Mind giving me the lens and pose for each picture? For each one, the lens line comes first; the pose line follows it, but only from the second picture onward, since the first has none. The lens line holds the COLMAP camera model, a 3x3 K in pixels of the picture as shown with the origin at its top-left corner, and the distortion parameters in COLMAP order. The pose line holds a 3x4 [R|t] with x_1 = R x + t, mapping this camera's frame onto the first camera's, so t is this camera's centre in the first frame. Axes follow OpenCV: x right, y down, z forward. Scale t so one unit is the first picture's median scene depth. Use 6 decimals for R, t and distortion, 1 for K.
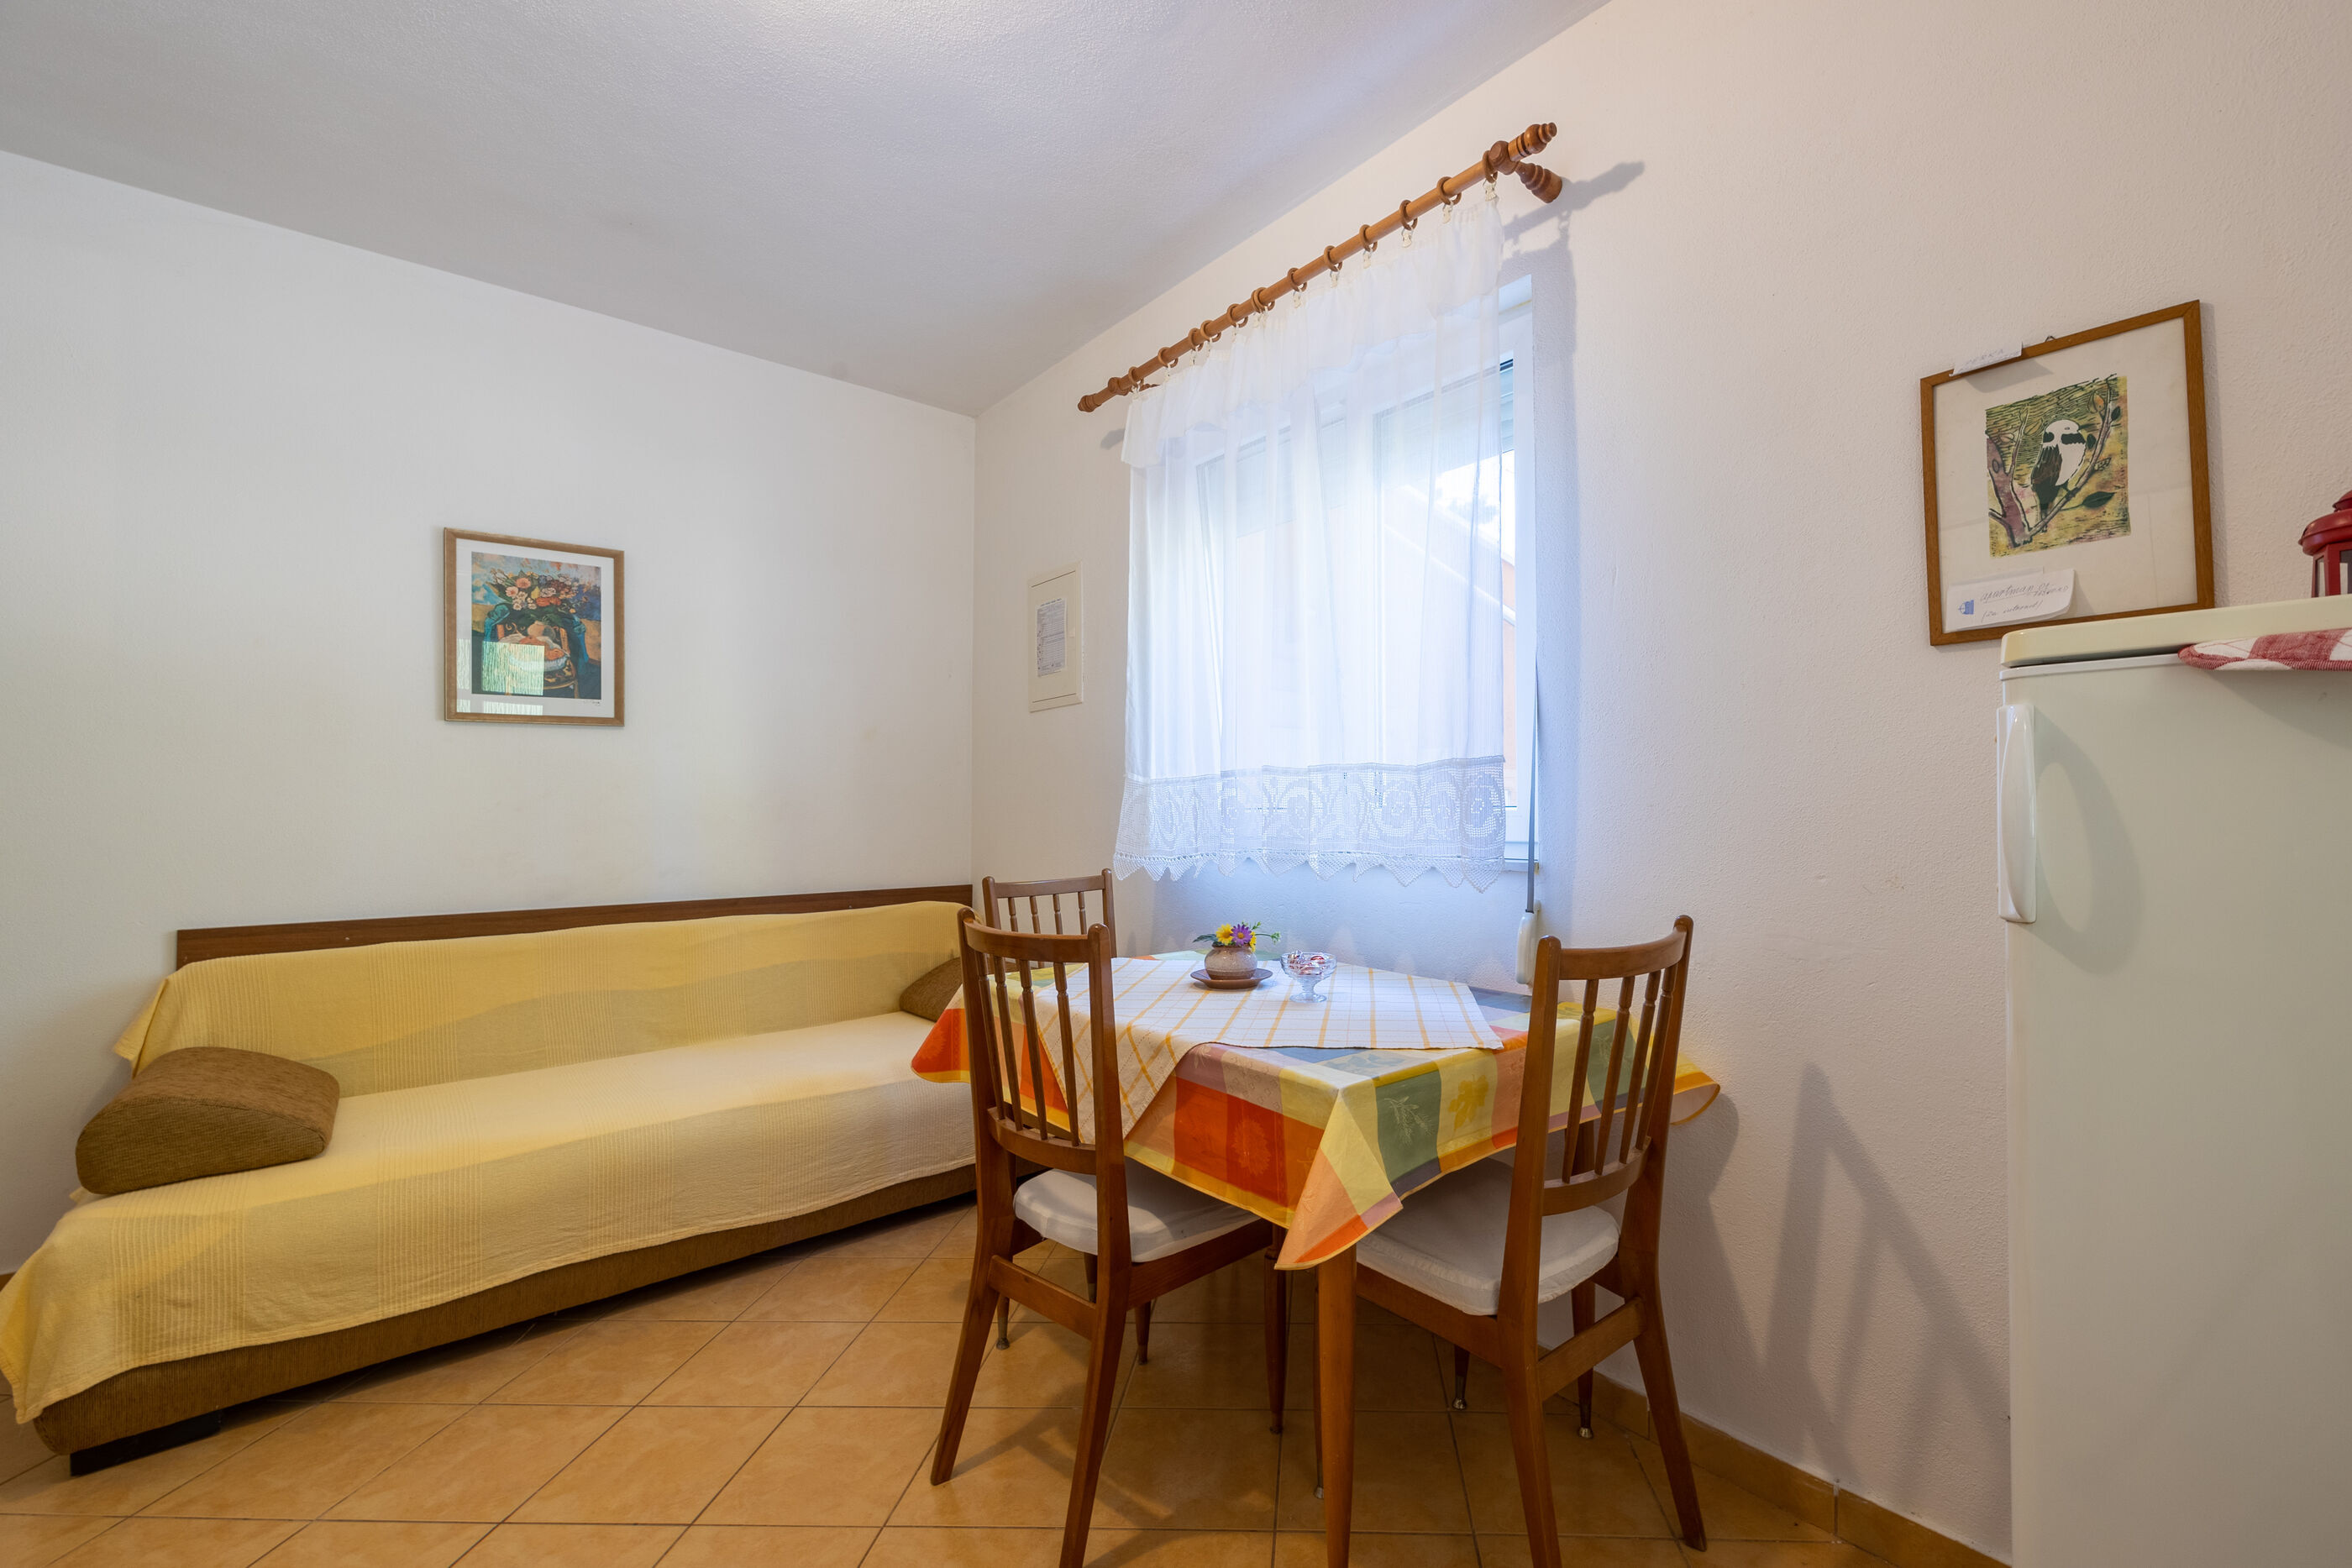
lens RADIAL K [[961.2, 0, 1243.1], [0, 961.2, 782.9], [0, 0, 1]] dist [-0.002648, -0.000022]
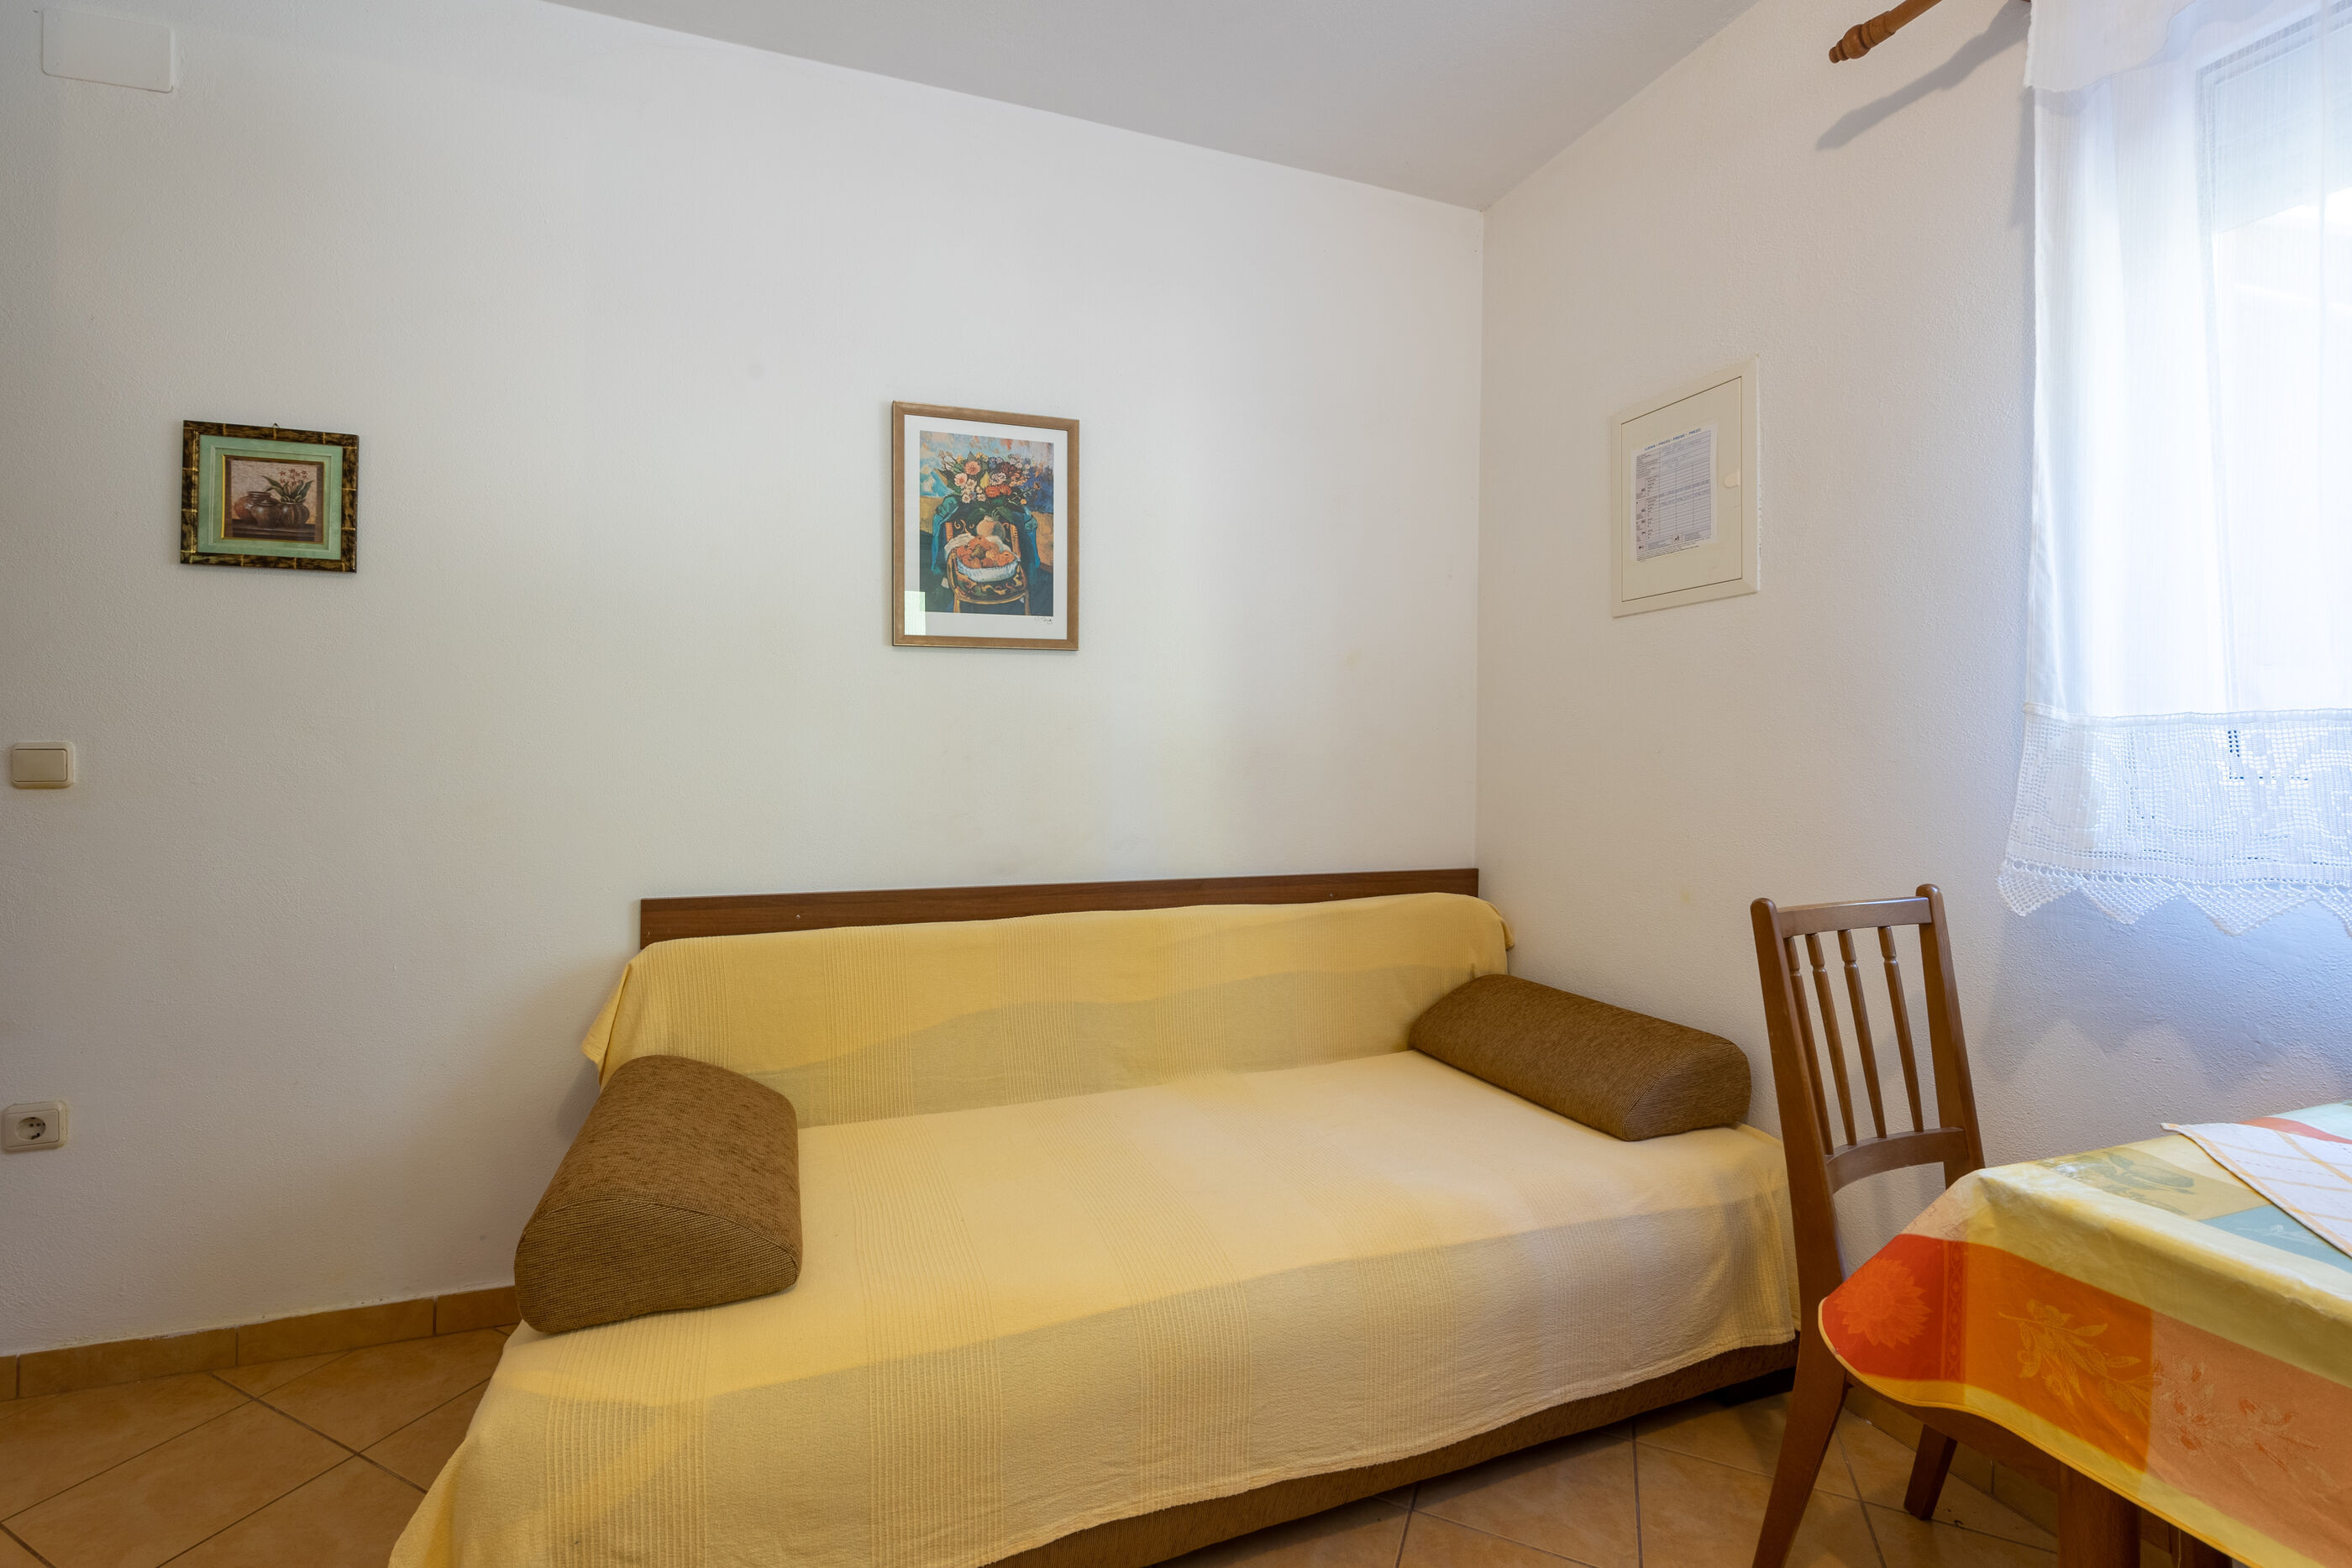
lens RADIAL K [[961.2, 0, 1122.8], [0, 961.2, 739.7], [0, 0, 1]] dist [-0.002648, -0.000022]
pose [[0.924594, 0.005999, -0.380908, -0.374616], [-0.001829, 0.999934, 0.011308, 0.003830], [0.380951, -0.009759, 0.924544, 0.357242]]
